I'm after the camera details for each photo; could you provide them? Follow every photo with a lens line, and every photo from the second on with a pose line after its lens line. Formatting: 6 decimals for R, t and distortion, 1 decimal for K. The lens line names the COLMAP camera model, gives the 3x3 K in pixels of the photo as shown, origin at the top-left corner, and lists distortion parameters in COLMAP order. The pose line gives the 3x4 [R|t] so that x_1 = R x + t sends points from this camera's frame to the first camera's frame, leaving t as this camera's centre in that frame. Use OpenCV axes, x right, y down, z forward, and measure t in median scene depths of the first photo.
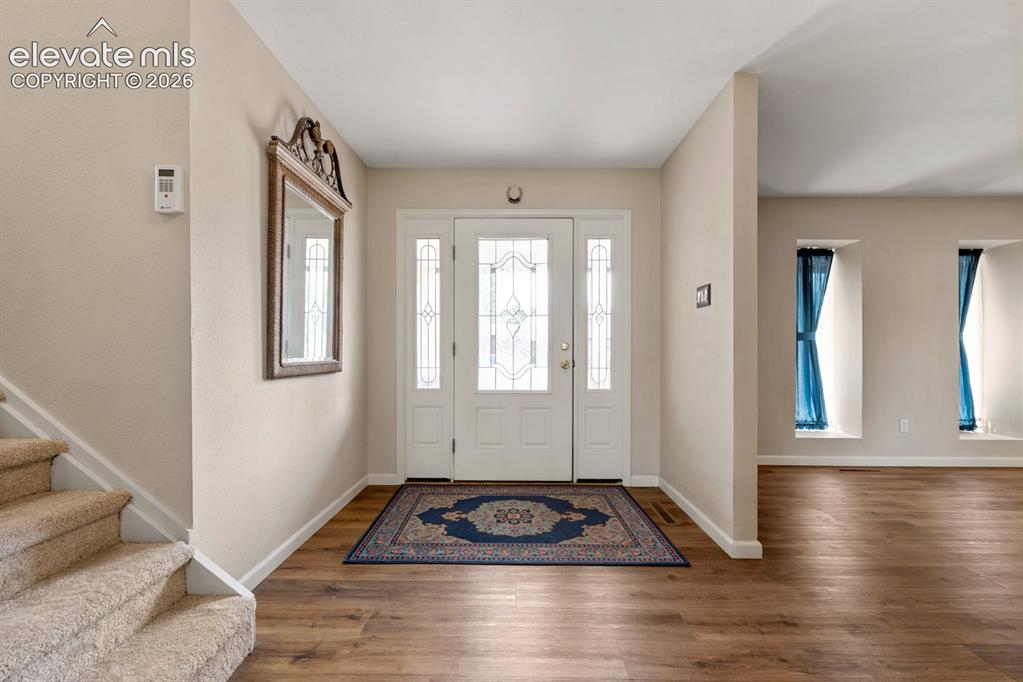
lens RADIAL K [[408.6, 0, 507.1], [0, 408.6, 353.5], [0, 0, 1]] dist [-0.001083, 0.000429]
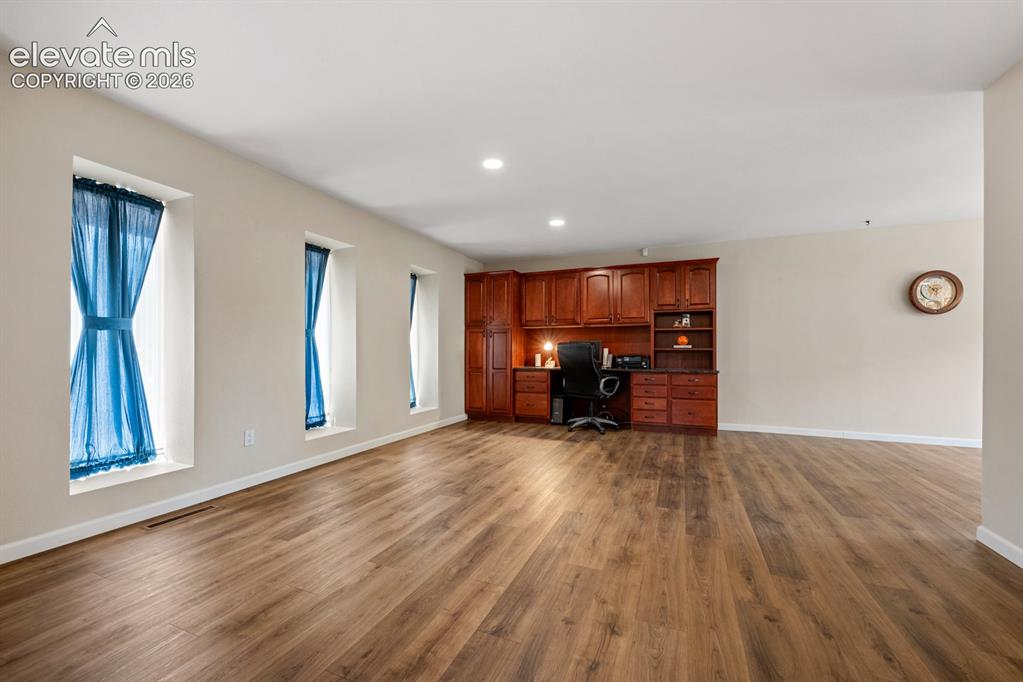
lens RADIAL K [[408.6, 0, 511.4], [0, 408.6, 347.7], [0, 0, 1]] dist [-0.001083, 0.000429]
pose [[0.375140, 0.003223, 0.926963, 0.373723], [0.005745, 0.999967, -0.005801, 0.002908], [-0.926950, 0.007502, 0.375109, 0.183876]]
